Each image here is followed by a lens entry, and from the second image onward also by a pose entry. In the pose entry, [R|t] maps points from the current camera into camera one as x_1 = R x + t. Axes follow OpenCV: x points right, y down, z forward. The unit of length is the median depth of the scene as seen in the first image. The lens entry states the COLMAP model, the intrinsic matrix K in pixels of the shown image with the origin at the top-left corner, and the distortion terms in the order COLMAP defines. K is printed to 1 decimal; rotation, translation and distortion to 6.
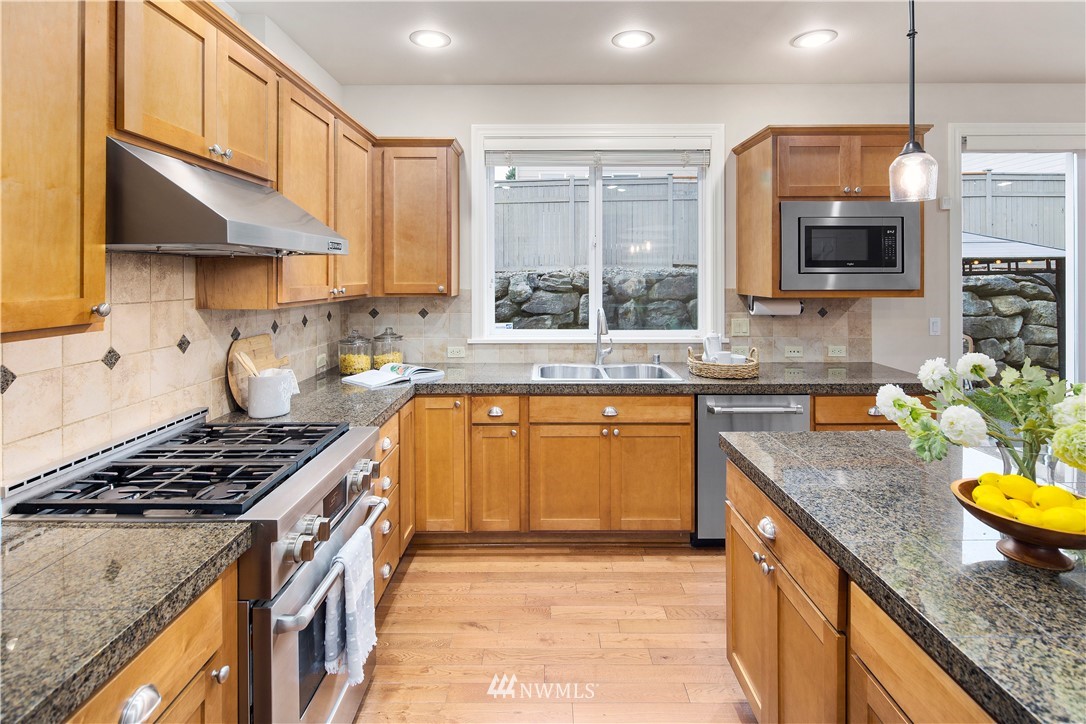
lens RADIAL K [[526.9, 0, 541.3], [0, 526.9, 273.9], [0, 0, 1]] dist [0.001060, -0.001650]
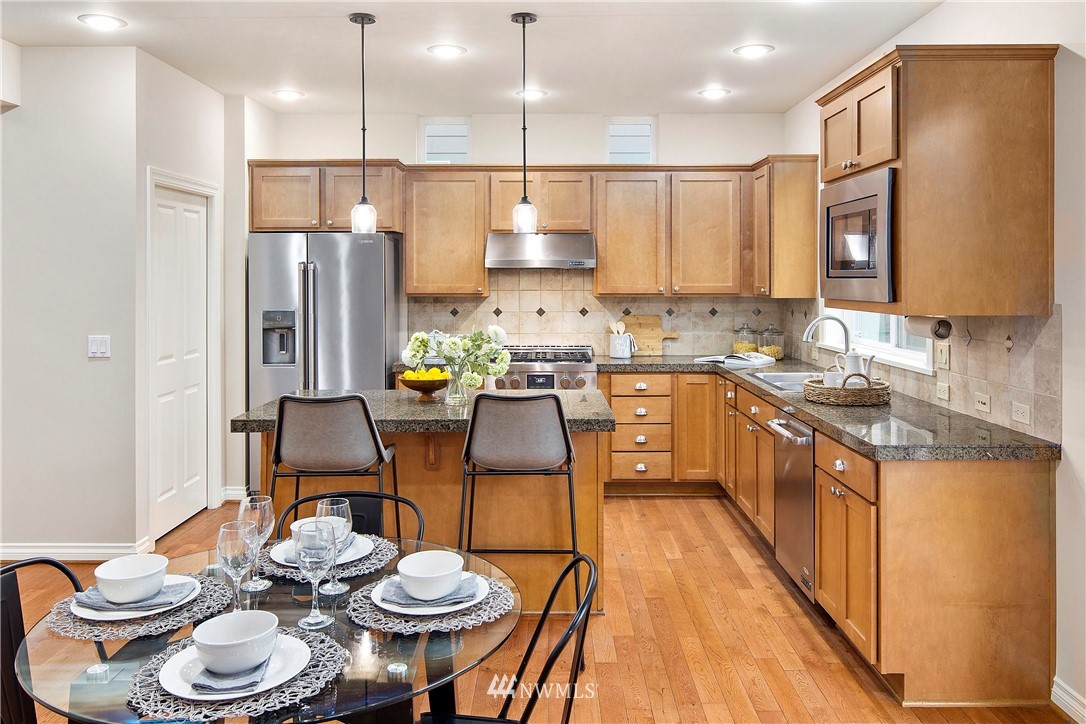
lens RADIAL K [[849.7, 0, 546.4], [0, 849.7, 285.1], [0, 0, 1]] dist [0.003616, 0.001089]
pose [[0.001925, 0.010655, -0.999941, 1.678703], [0.002385, 0.999940, 0.010660, -0.004402], [0.999995, -0.002406, 0.001899, 0.543377]]
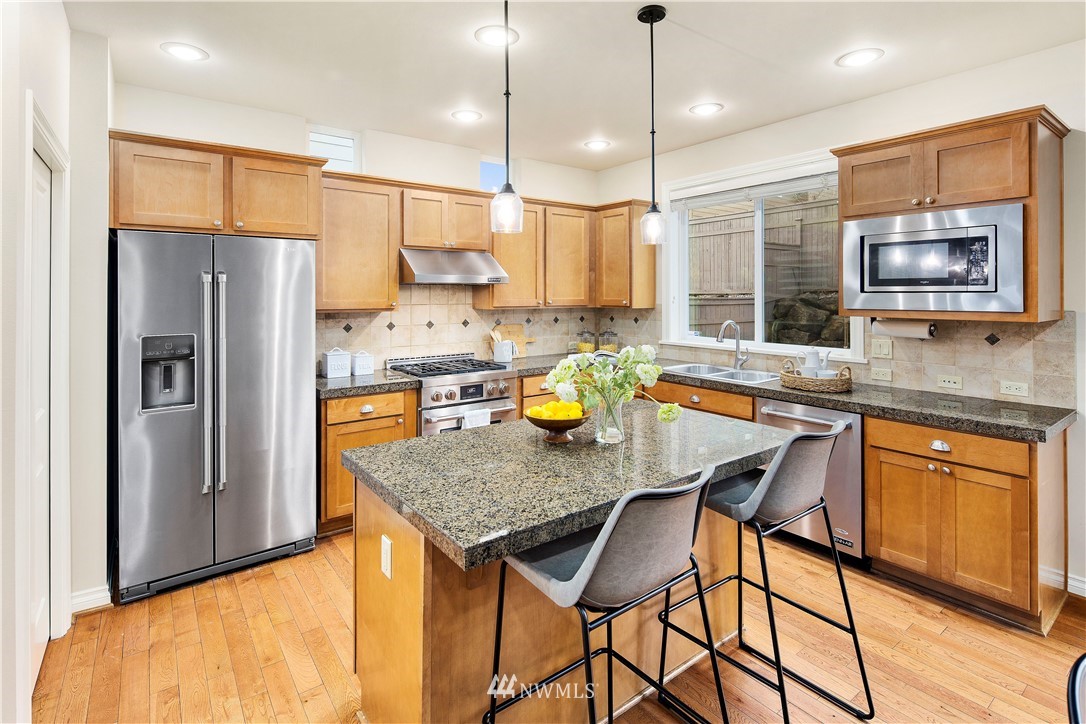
lens RADIAL K [[526.9, 0, 541.0], [0, 526.9, 296.1], [0, 0, 1]] dist [0.001060, -0.001650]
pose [[0.598887, 0.005205, -0.800817, 0.873559], [0.000353, 0.999977, 0.006764, -0.000774], [0.800834, -0.004334, 0.598871, -0.073924]]
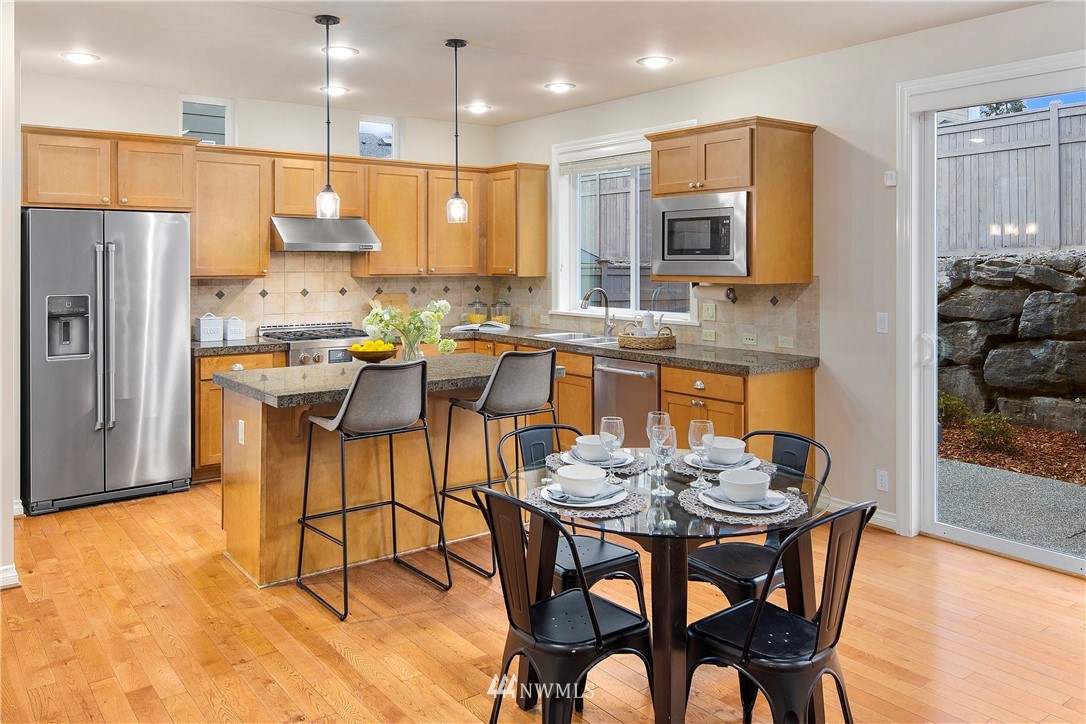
lens RADIAL K [[837.2, 0, 540.6], [0, 837.2, 267.0], [0, 0, 1]] dist [-0.003885, 0.005492]
pose [[0.604687, 0.008429, -0.796419, 1.691143], [-0.000920, 0.999951, 0.009884, -0.004174], [0.796463, -0.005244, 0.604665, -0.302552]]
